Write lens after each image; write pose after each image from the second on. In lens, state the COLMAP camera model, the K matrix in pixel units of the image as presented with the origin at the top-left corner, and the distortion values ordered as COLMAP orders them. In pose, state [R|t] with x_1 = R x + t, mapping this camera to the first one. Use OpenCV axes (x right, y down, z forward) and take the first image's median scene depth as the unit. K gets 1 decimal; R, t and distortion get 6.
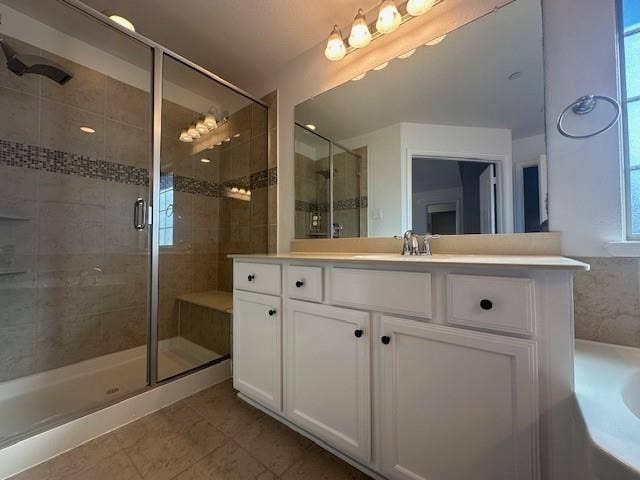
lens RADIAL K [[255.1, 0, 320.8], [0, 255.1, 239.3], [0, 0, 1]] dist [-0.001986, -0.000061]
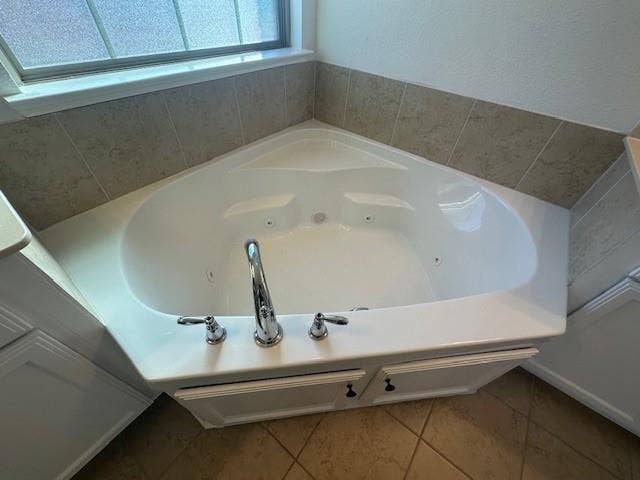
lens RADIAL K [[255.1, 0, 320.8], [0, 255.1, 239.3], [0, 0, 1]] dist [-0.001986, -0.000061]
pose [[-0.008827, -0.705878, 0.708278, 0.113489], [-0.077586, 0.706654, 0.703293, -0.090936], [-0.996947, -0.048745, -0.061004, 0.049174]]
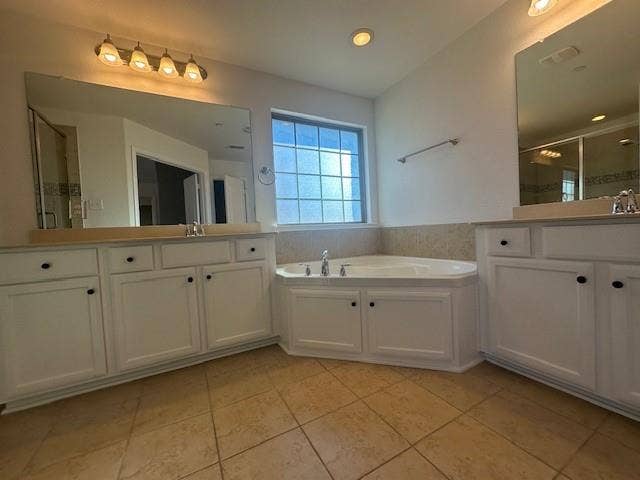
lens RADIAL K [[255.1, 0, 320.8], [0, 255.1, 239.3], [0, 0, 1]] dist [-0.001986, -0.000061]
pose [[0.406090, -0.042516, 0.912844, -0.339937], [0.025247, 0.999058, 0.035300, 0.020451], [-0.913484, 0.008711, 0.406781, -0.159827]]
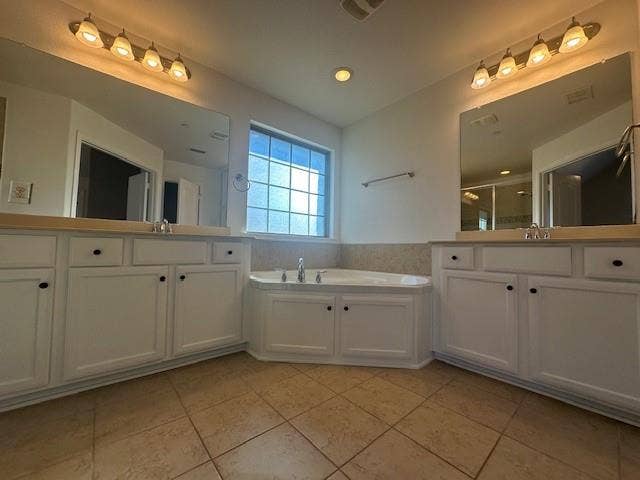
lens RADIAL K [[255.1, 0, 320.8], [0, 255.1, 239.3], [0, 0, 1]] dist [-0.001986, -0.000061]
pose [[0.195524, 0.047233, 0.979561, -0.405438], [-0.046312, 0.998170, -0.038886, 0.044932], [-0.979605, -0.037762, 0.197354, -0.091916]]
